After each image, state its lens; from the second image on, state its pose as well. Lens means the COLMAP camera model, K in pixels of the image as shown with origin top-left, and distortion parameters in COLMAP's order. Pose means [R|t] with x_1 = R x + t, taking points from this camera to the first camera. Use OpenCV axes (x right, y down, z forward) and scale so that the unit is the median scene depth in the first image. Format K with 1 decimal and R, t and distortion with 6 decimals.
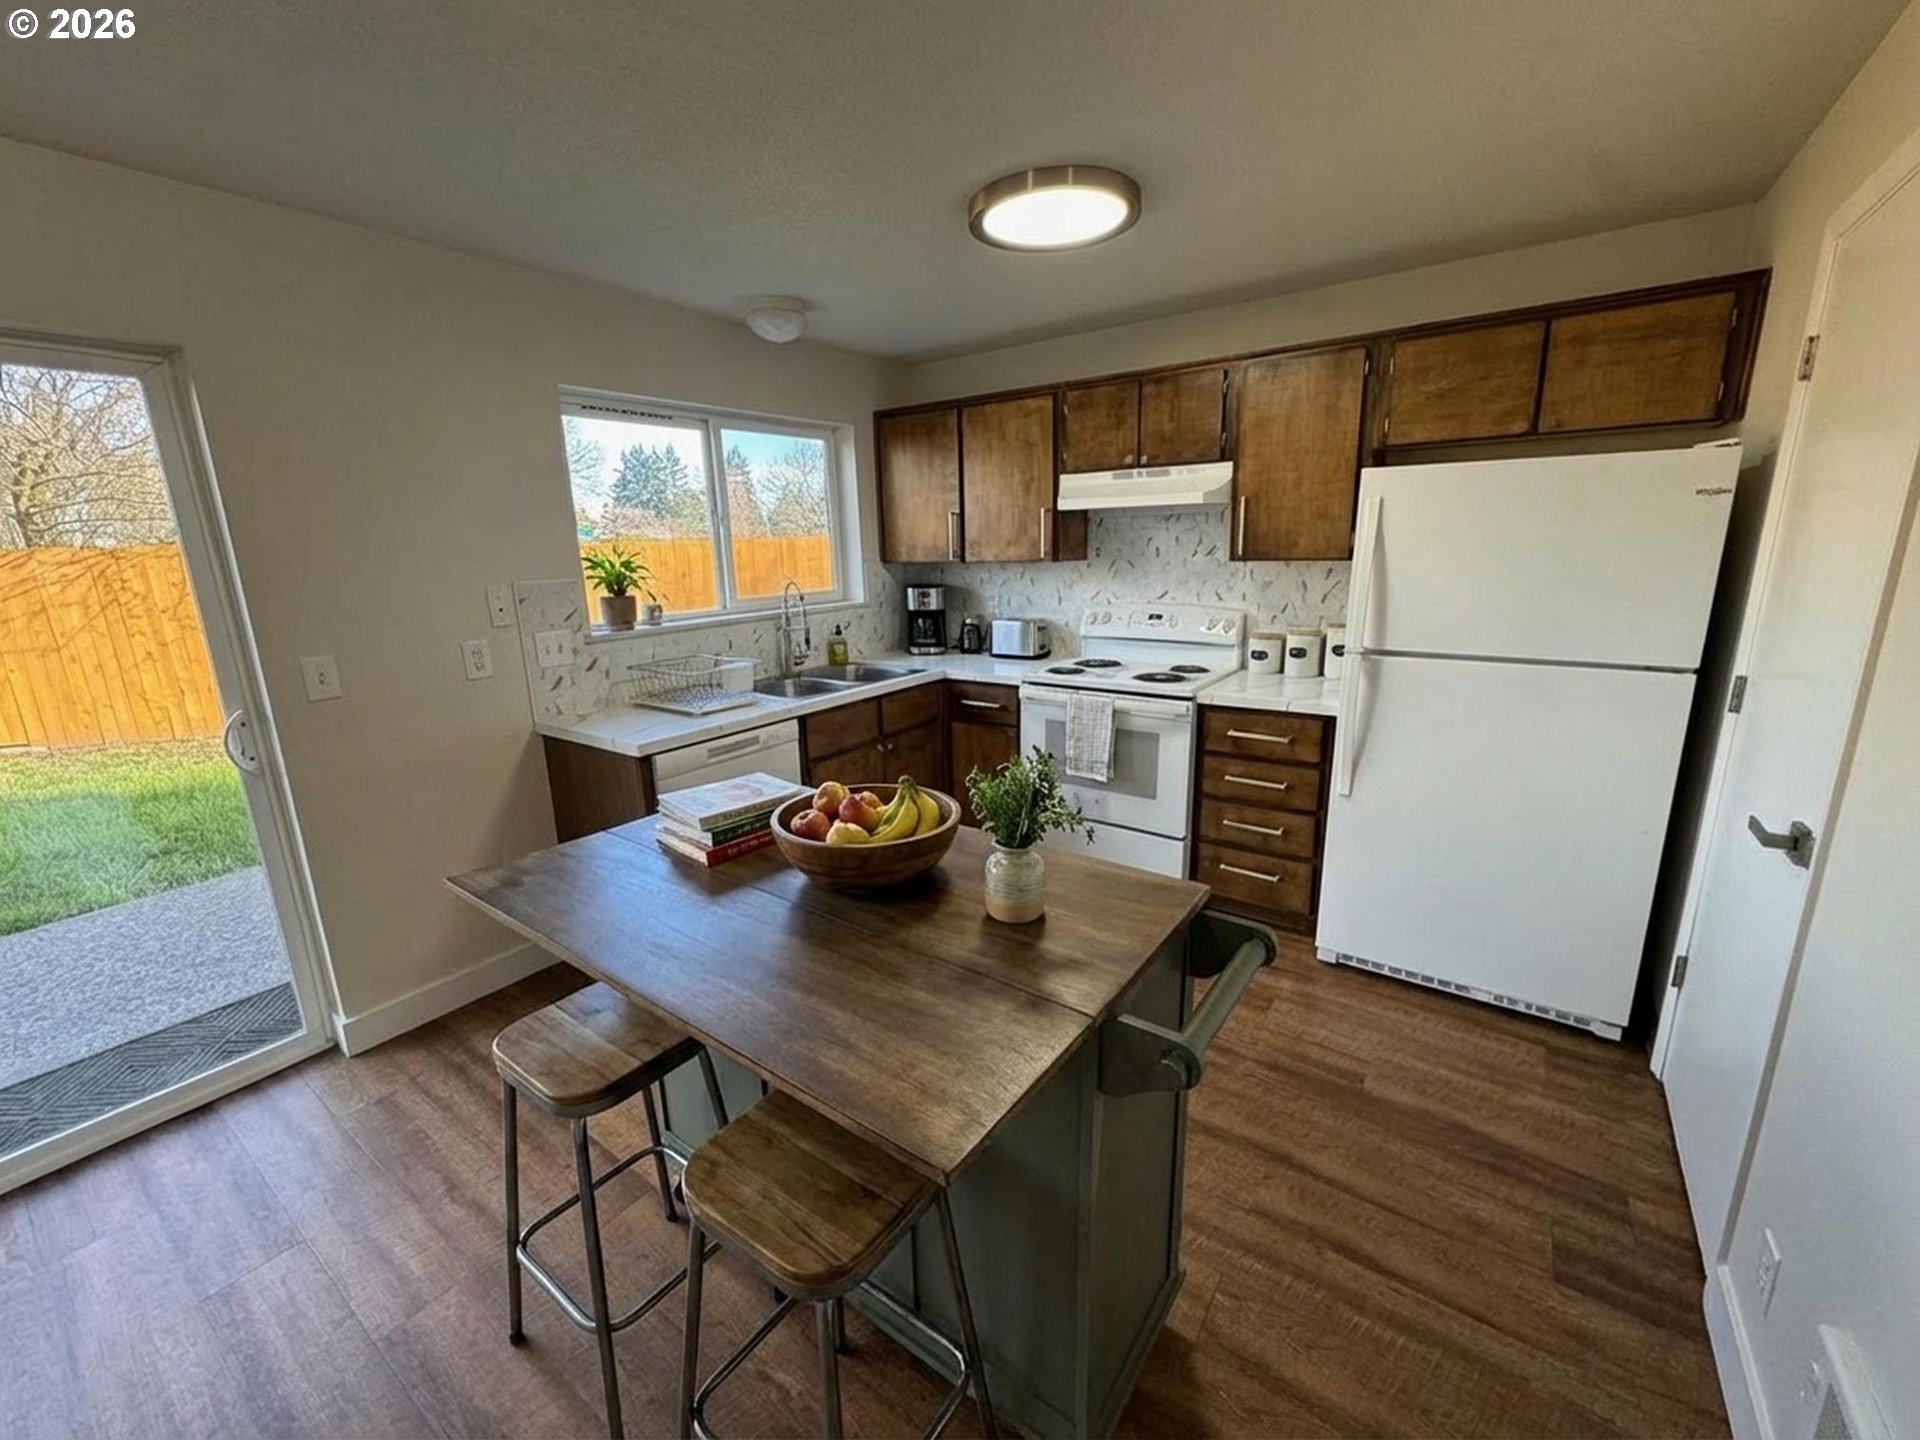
lens RADIAL K [[768.7, 0, 951.9], [0, 768.7, 721.1], [0, 0, 1]] dist [-0.000474, -0.000008]
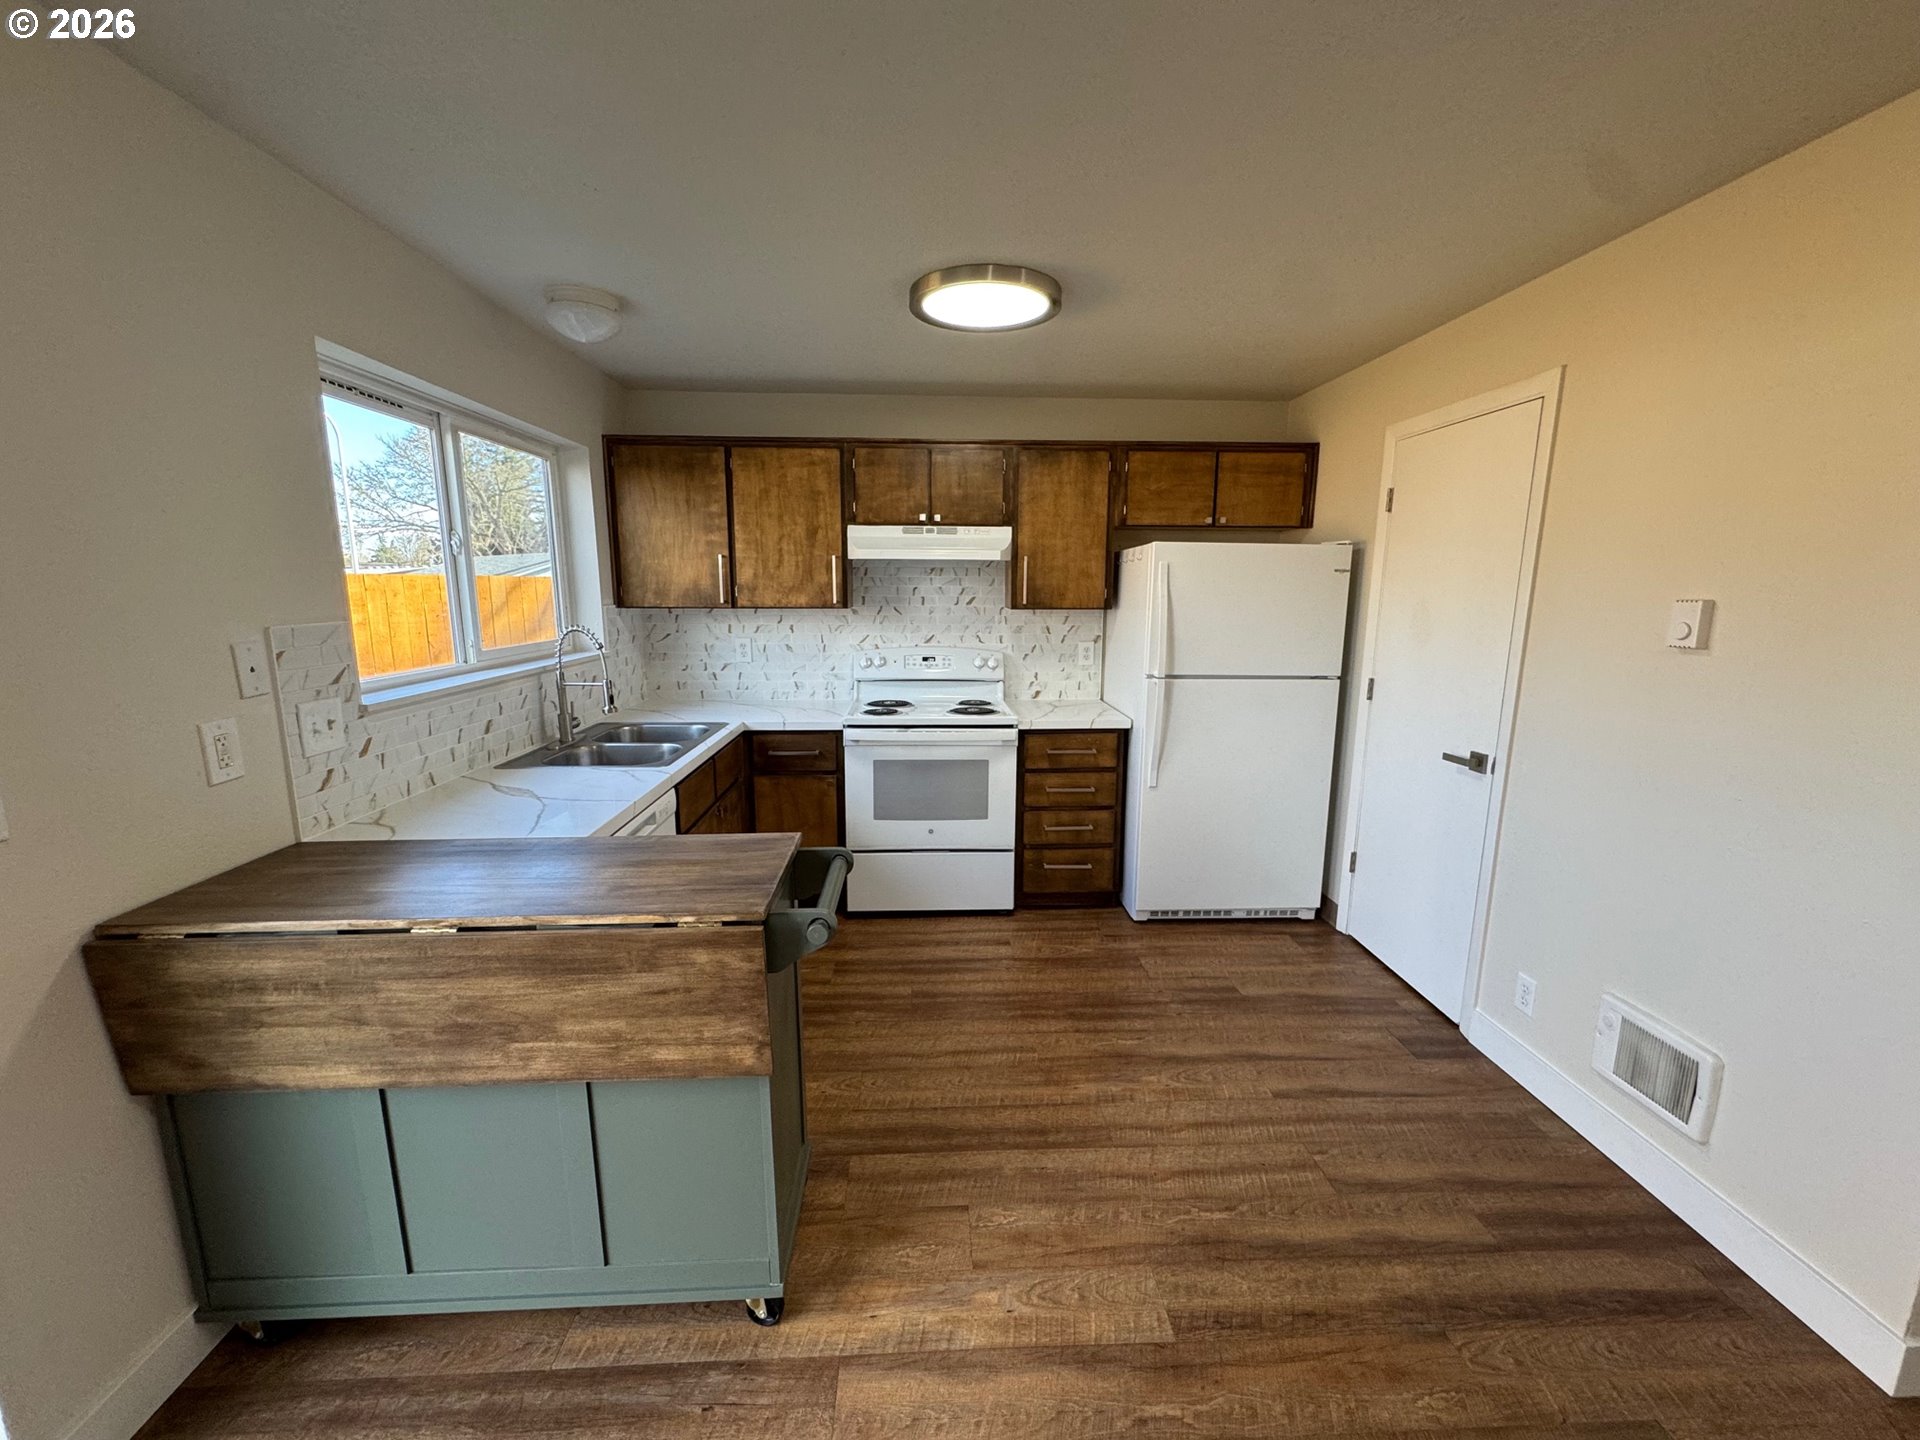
lens RADIAL K [[768.7, 0, 951.9], [0, 768.7, 721.1], [0, 0, 1]] dist [-0.000474, -0.000008]
pose [[0.784781, -0.076514, 0.615032, -0.469609], [0.116294, 0.992903, -0.024868, -0.018689], [-0.608764, 0.091041, 0.788110, 0.142412]]
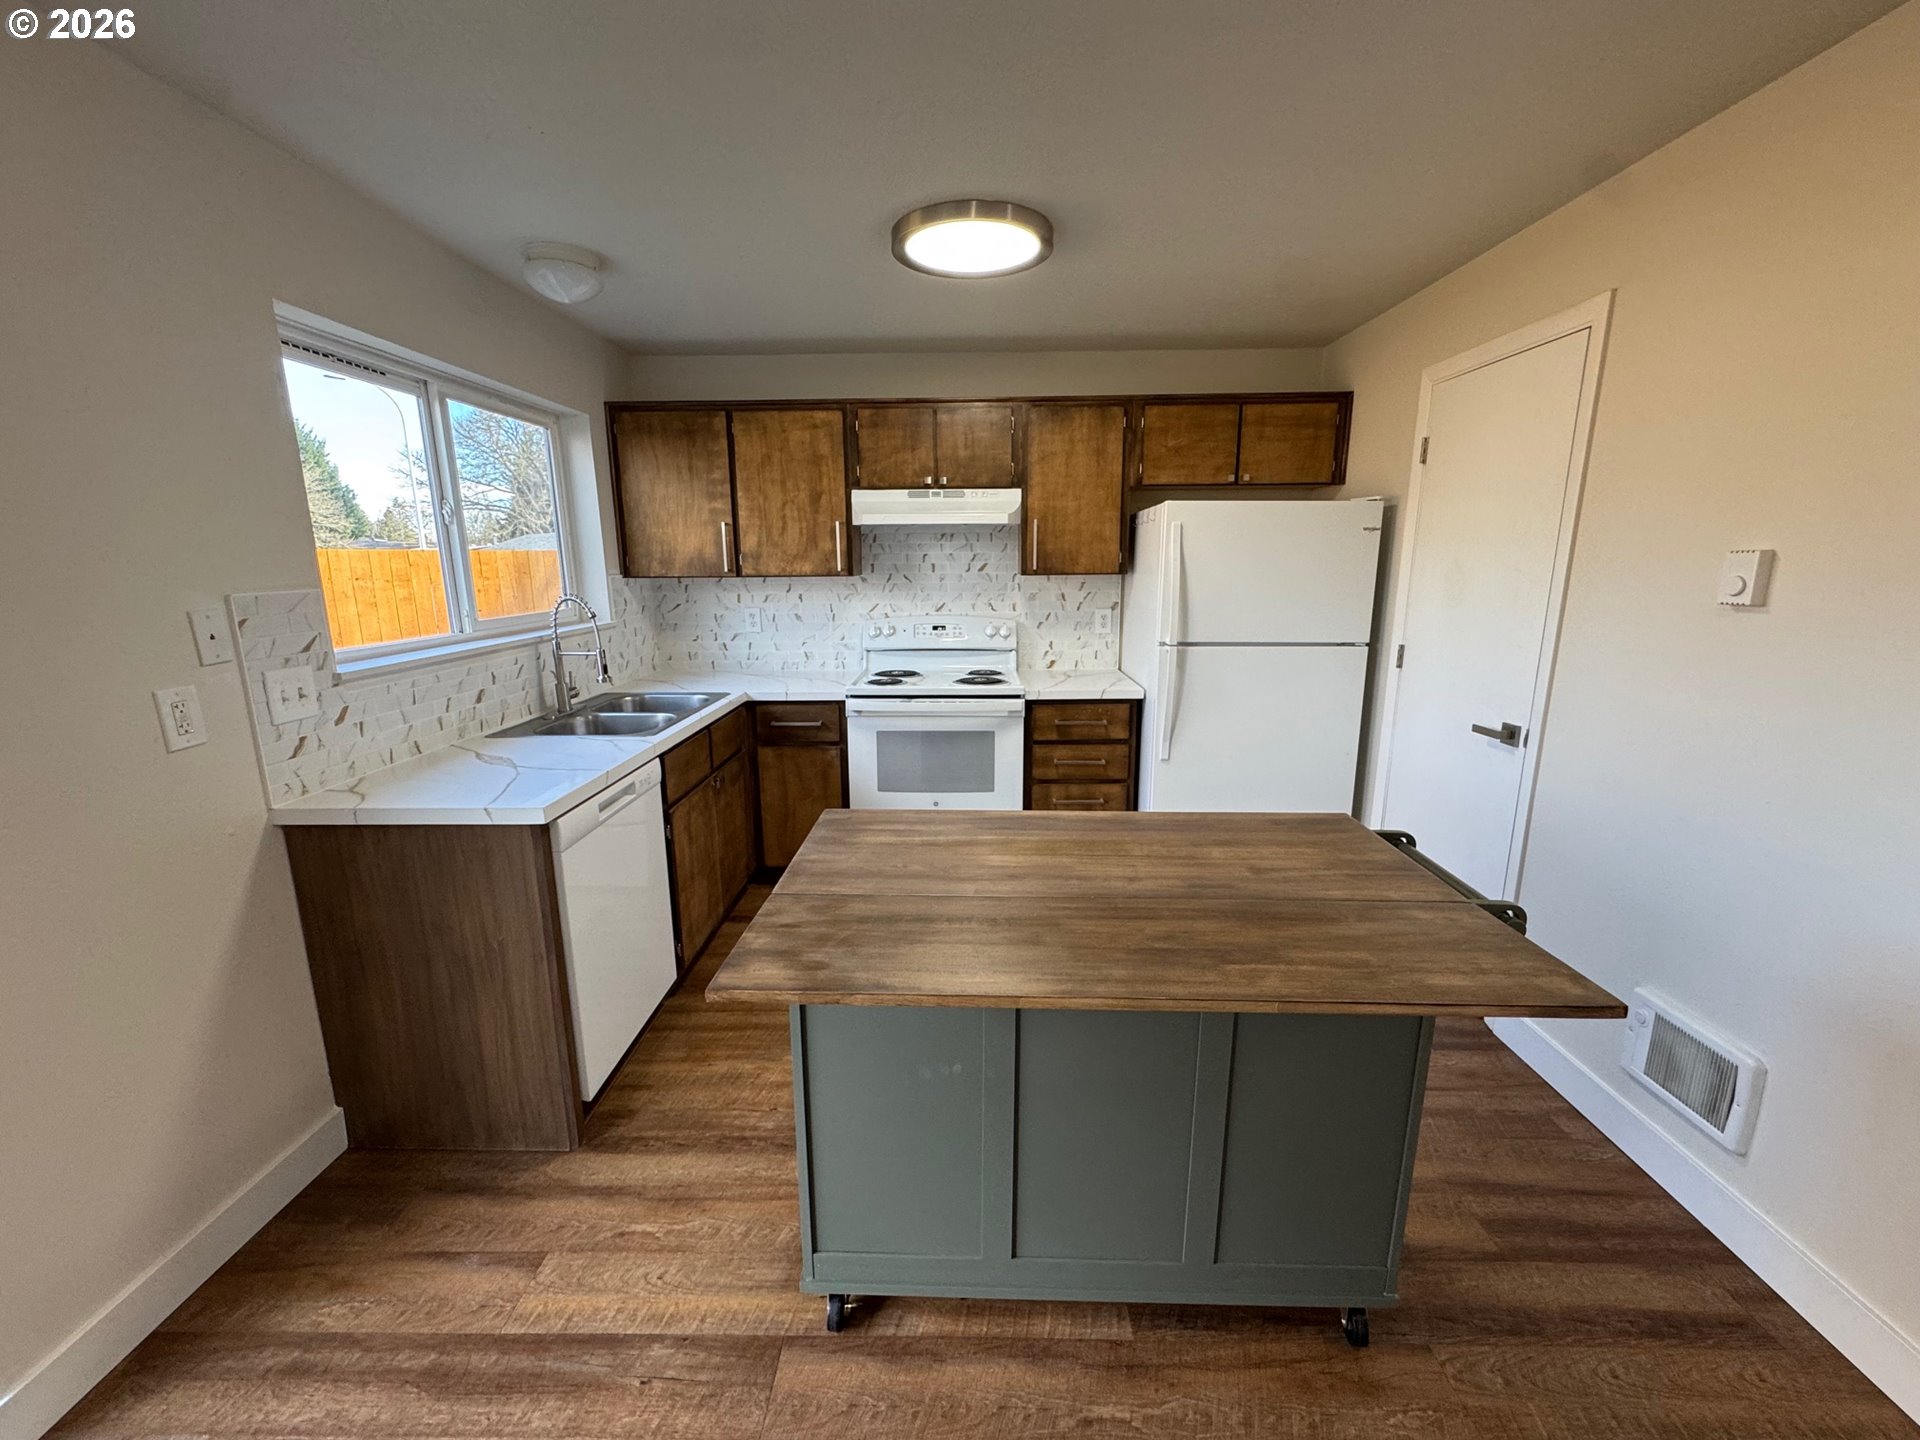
lens RADIAL K [[768.7, 0, 951.9], [0, 768.7, 721.1], [0, 0, 1]] dist [-0.000474, -0.000008]
pose [[0.823632, -0.096343, 0.558881, -0.397557], [0.114586, 0.993410, 0.002382, -0.007590], [-0.555427, 0.062078, 0.829245, 0.127923]]
